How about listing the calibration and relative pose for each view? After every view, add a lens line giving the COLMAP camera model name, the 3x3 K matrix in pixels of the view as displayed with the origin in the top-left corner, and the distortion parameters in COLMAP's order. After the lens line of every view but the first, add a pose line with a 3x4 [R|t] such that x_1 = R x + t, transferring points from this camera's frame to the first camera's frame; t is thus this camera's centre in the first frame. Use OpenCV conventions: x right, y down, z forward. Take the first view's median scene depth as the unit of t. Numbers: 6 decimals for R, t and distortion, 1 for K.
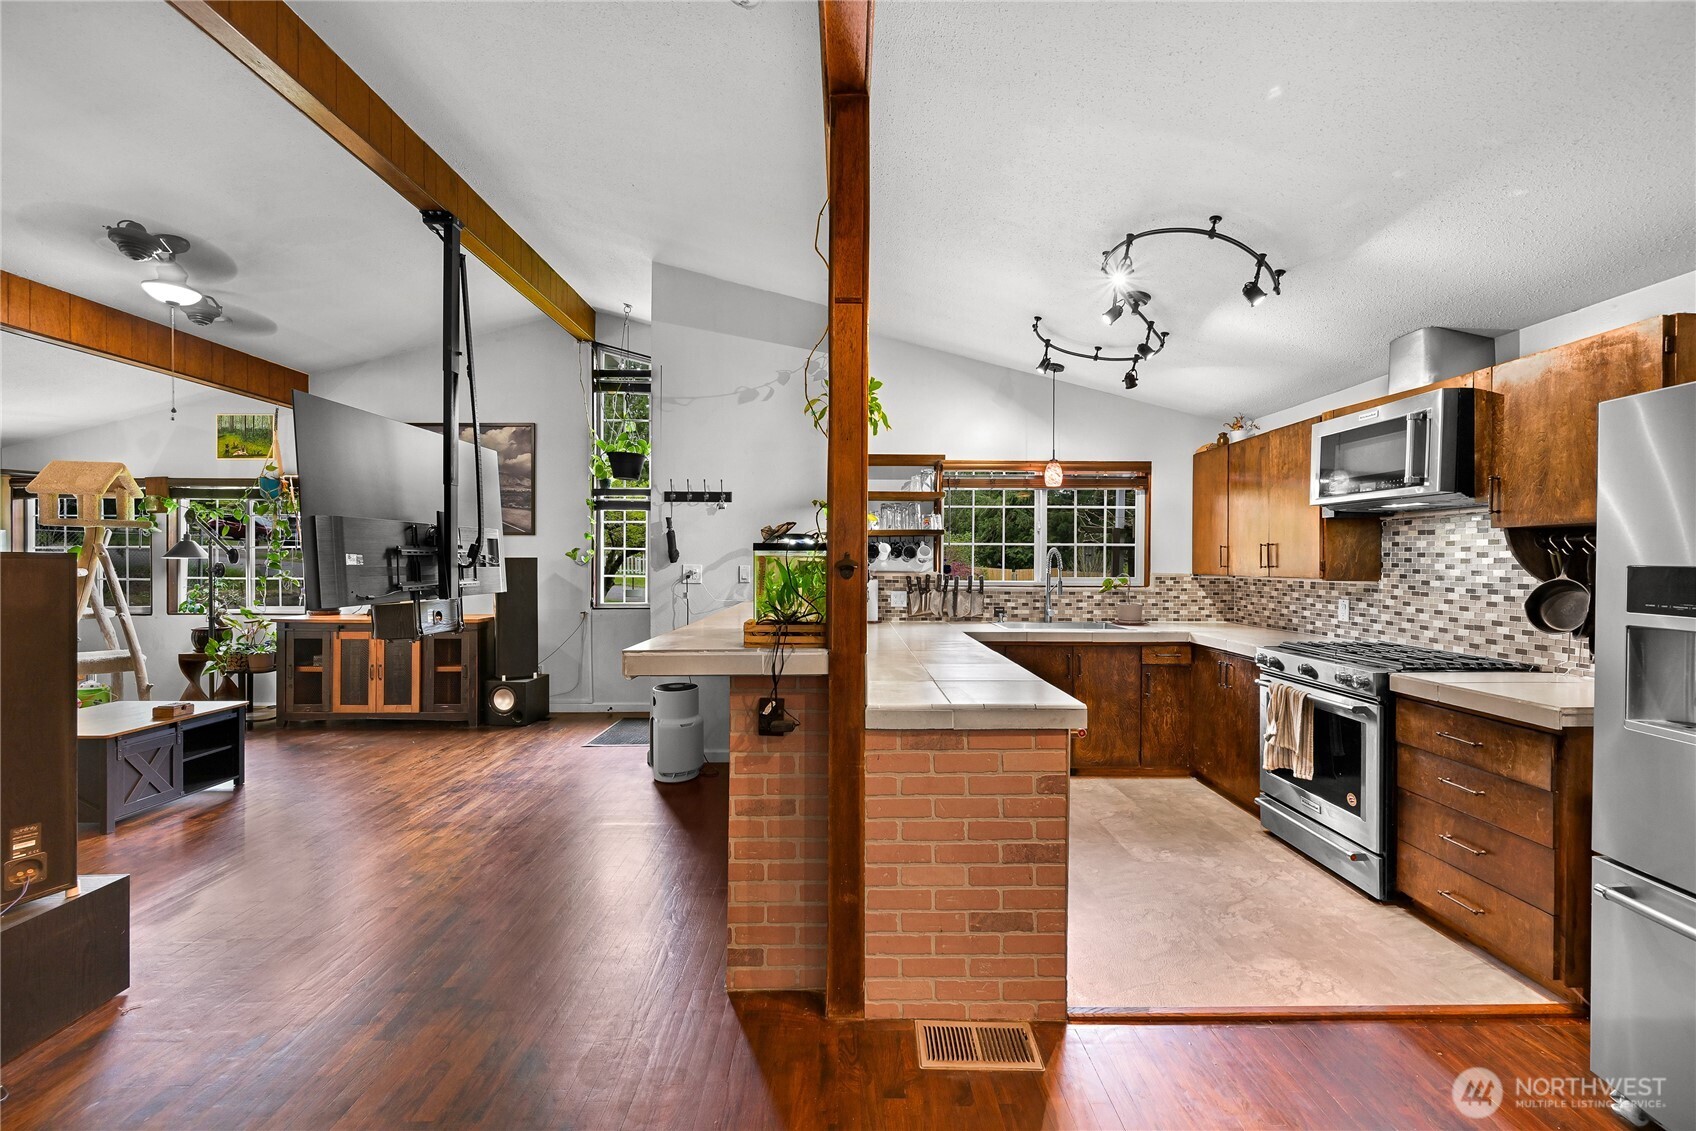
lens RADIAL K [[665.0, 0, 848.0], [0, 665.0, 565.5], [0, 0, 1]] dist [0.000517, 0.000106]
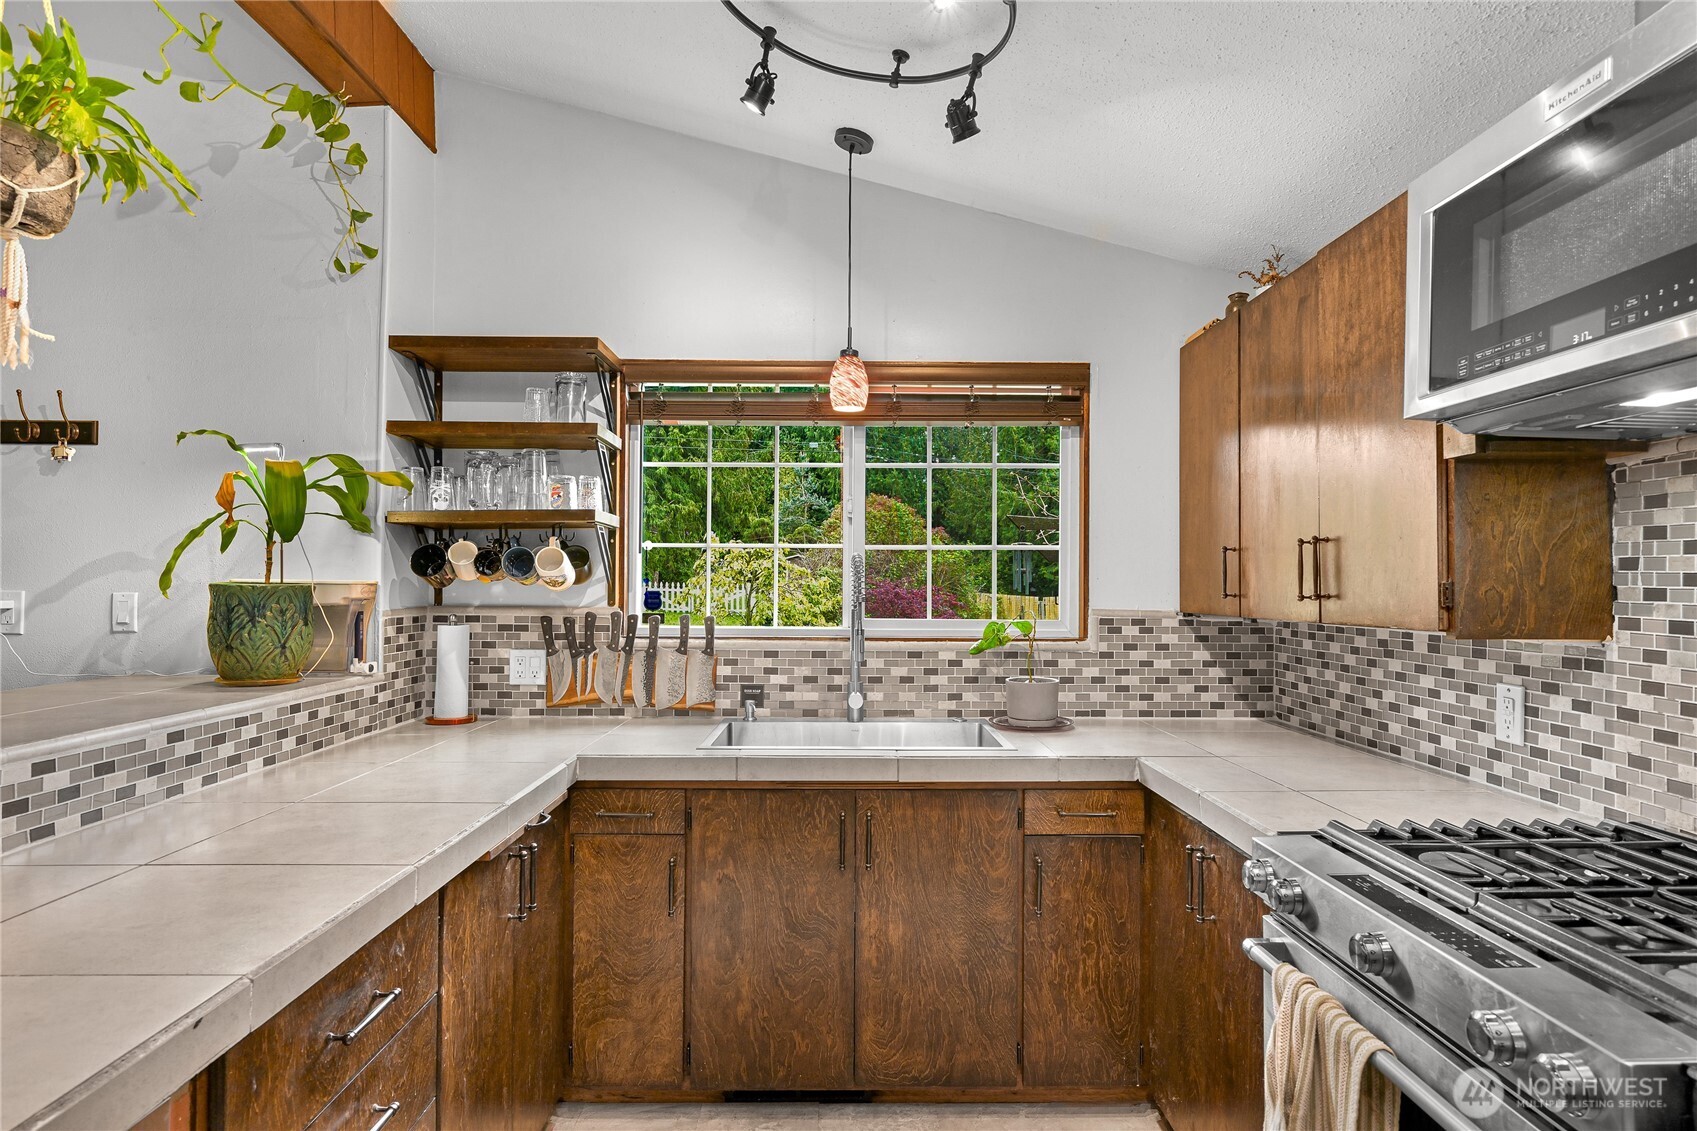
lens RADIAL K [[920.2, 0, 849.1], [0, 920.2, 573.7], [0, 0, 1]] dist [-0.004010, 0.000898]
pose [[0.999962, 0.001079, 0.008656, 0.328020], [-0.000918, 0.999827, -0.018560, -0.001582], [-0.008675, 0.018551, 0.999790, 0.431328]]
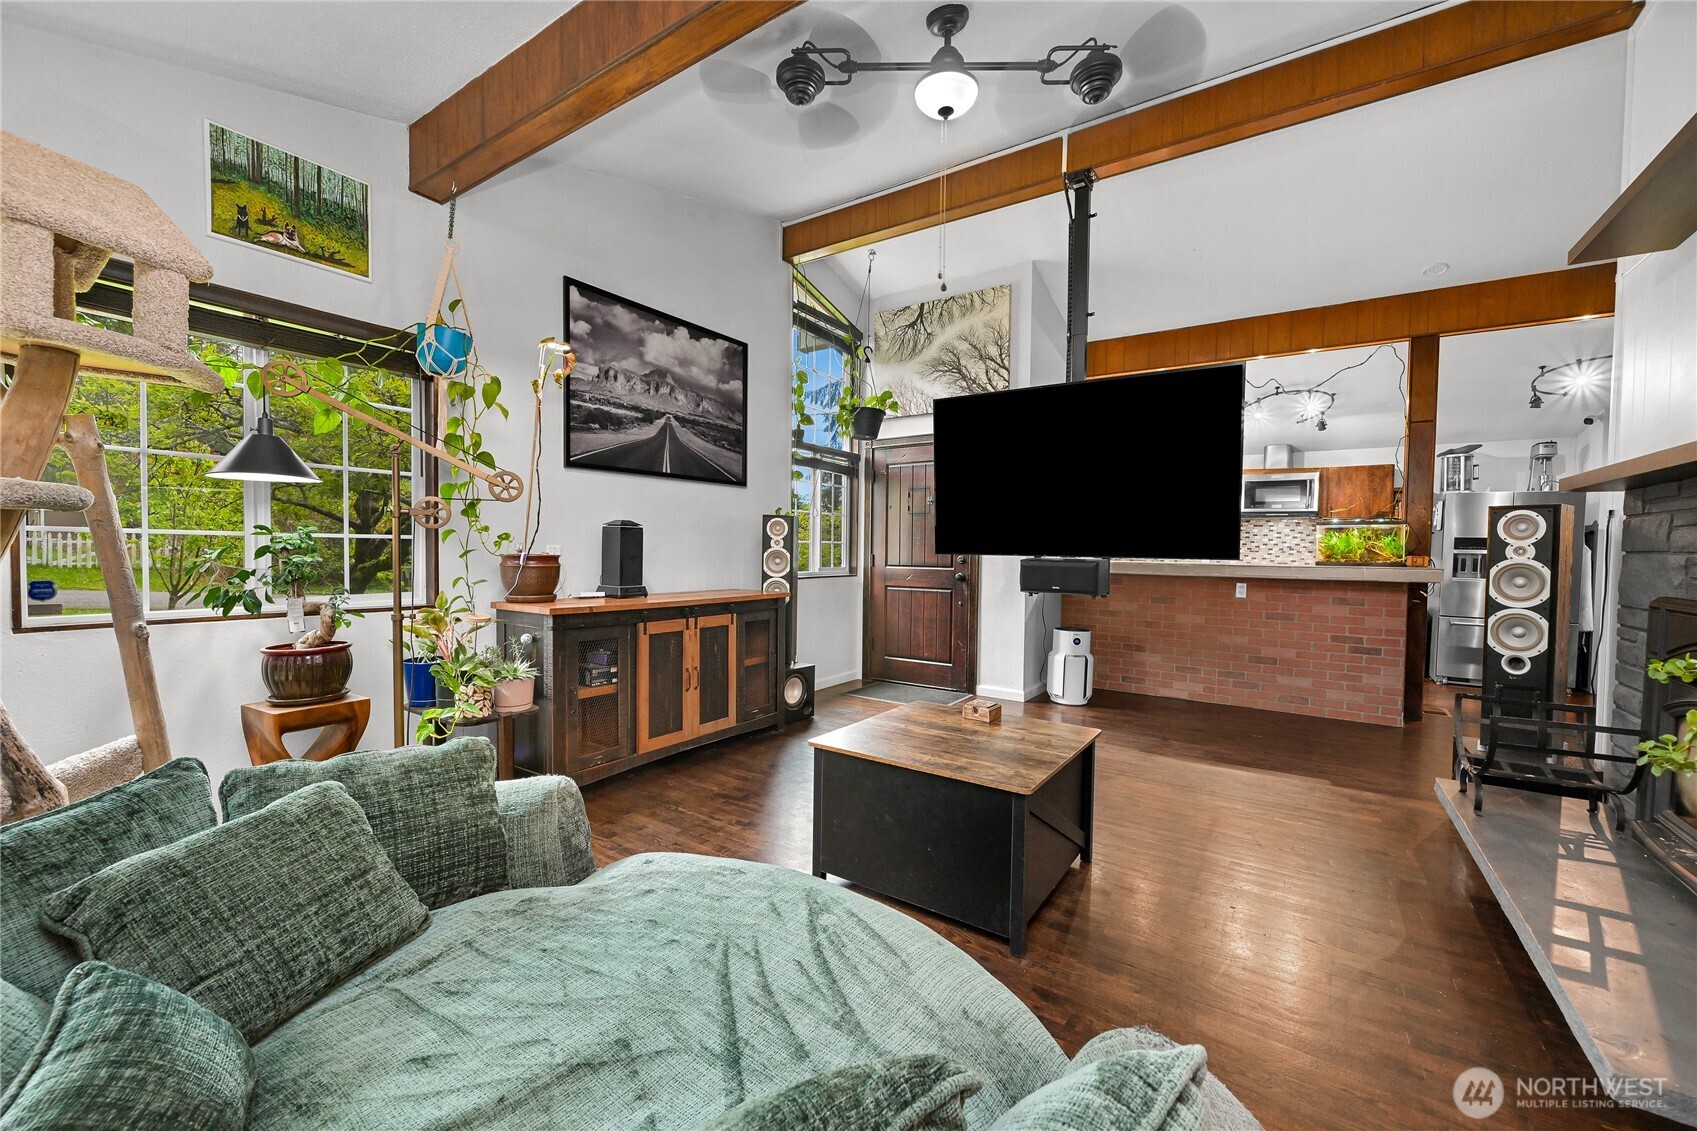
lens RADIAL K [[666.0, 0, 849.5], [0, 666.0, 565.1], [0, 0, 1]] dist [0.000408, 0.000169]
pose [[0.568025, -0.014603, 0.822882, -1.510141], [-0.010654, 0.999628, 0.025094, 0.036687], [-0.822943, -0.023020, 0.567658, 0.639960]]
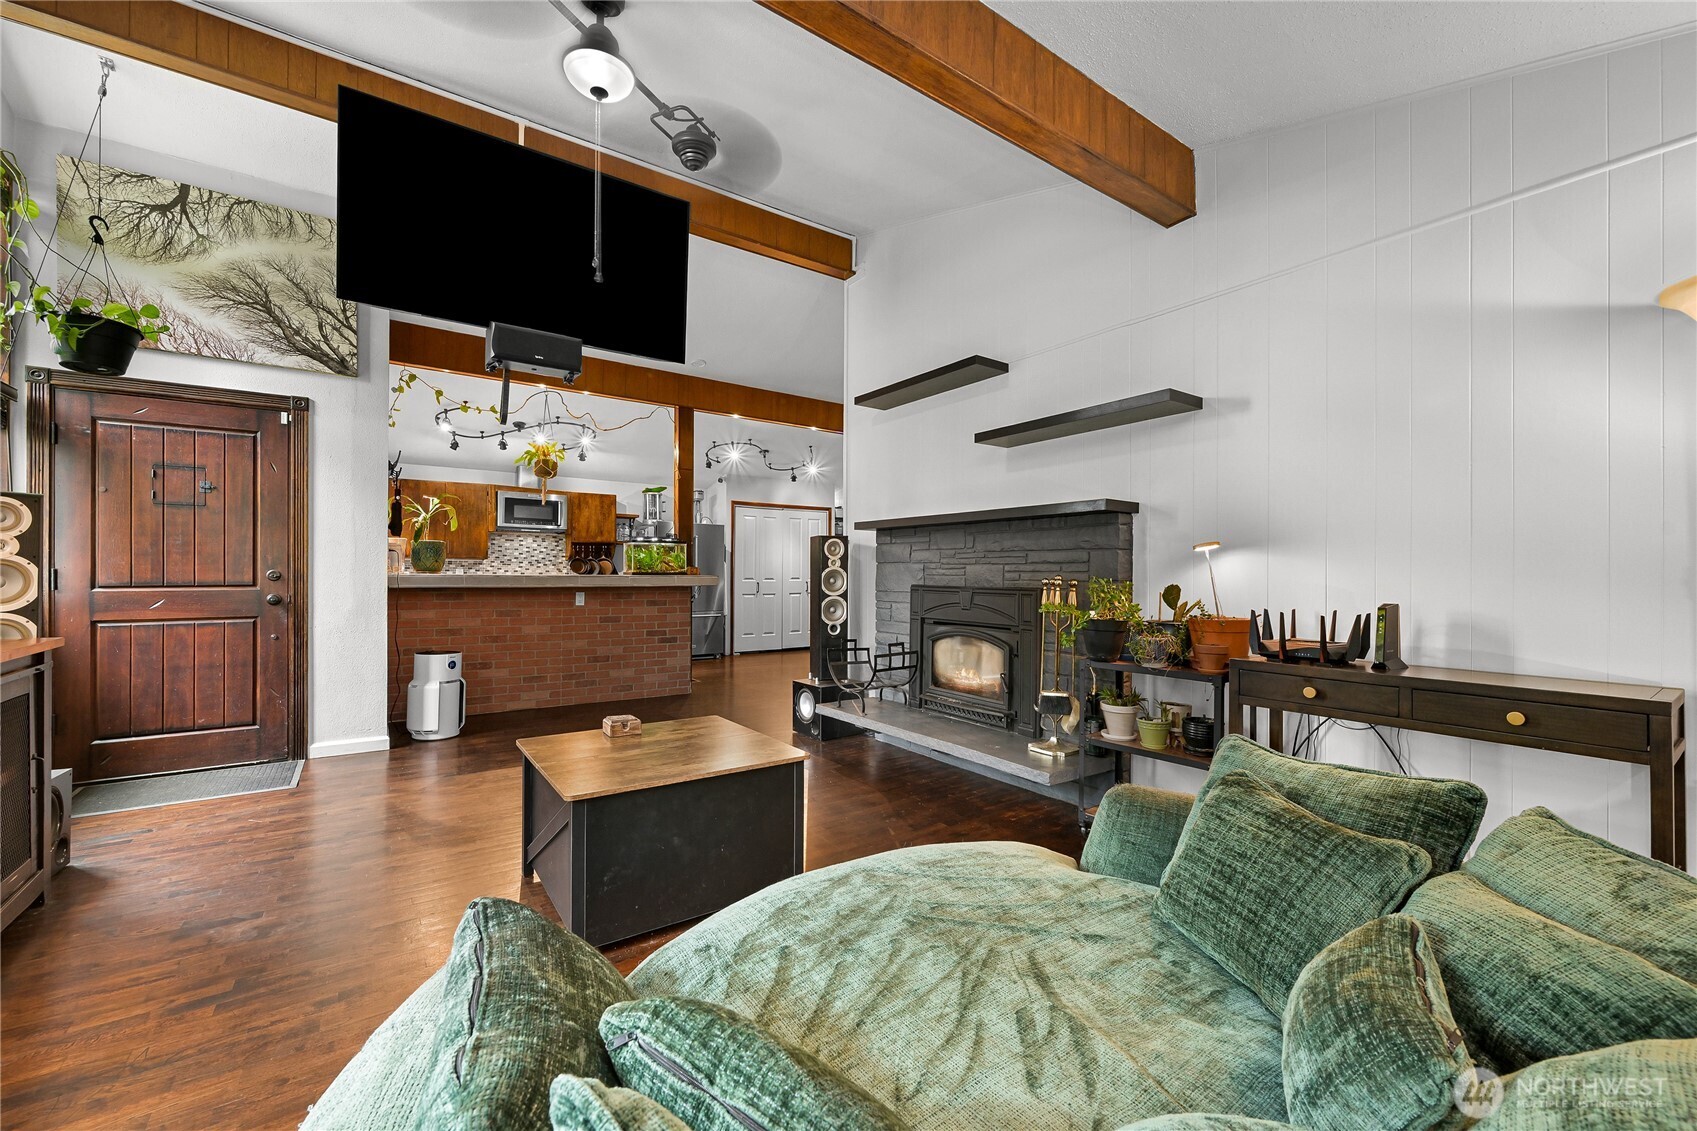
lens RADIAL K [[691.5, 0, 848.5], [0, 691.5, 565.5], [0, 0, 1]] dist [-0.000046, -0.000089]
pose [[-0.572715, 0.002877, 0.819750, -1.562558], [-0.005784, 0.999955, -0.007550, 0.045798], [-0.819734, -0.009066, -0.572672, 1.102911]]
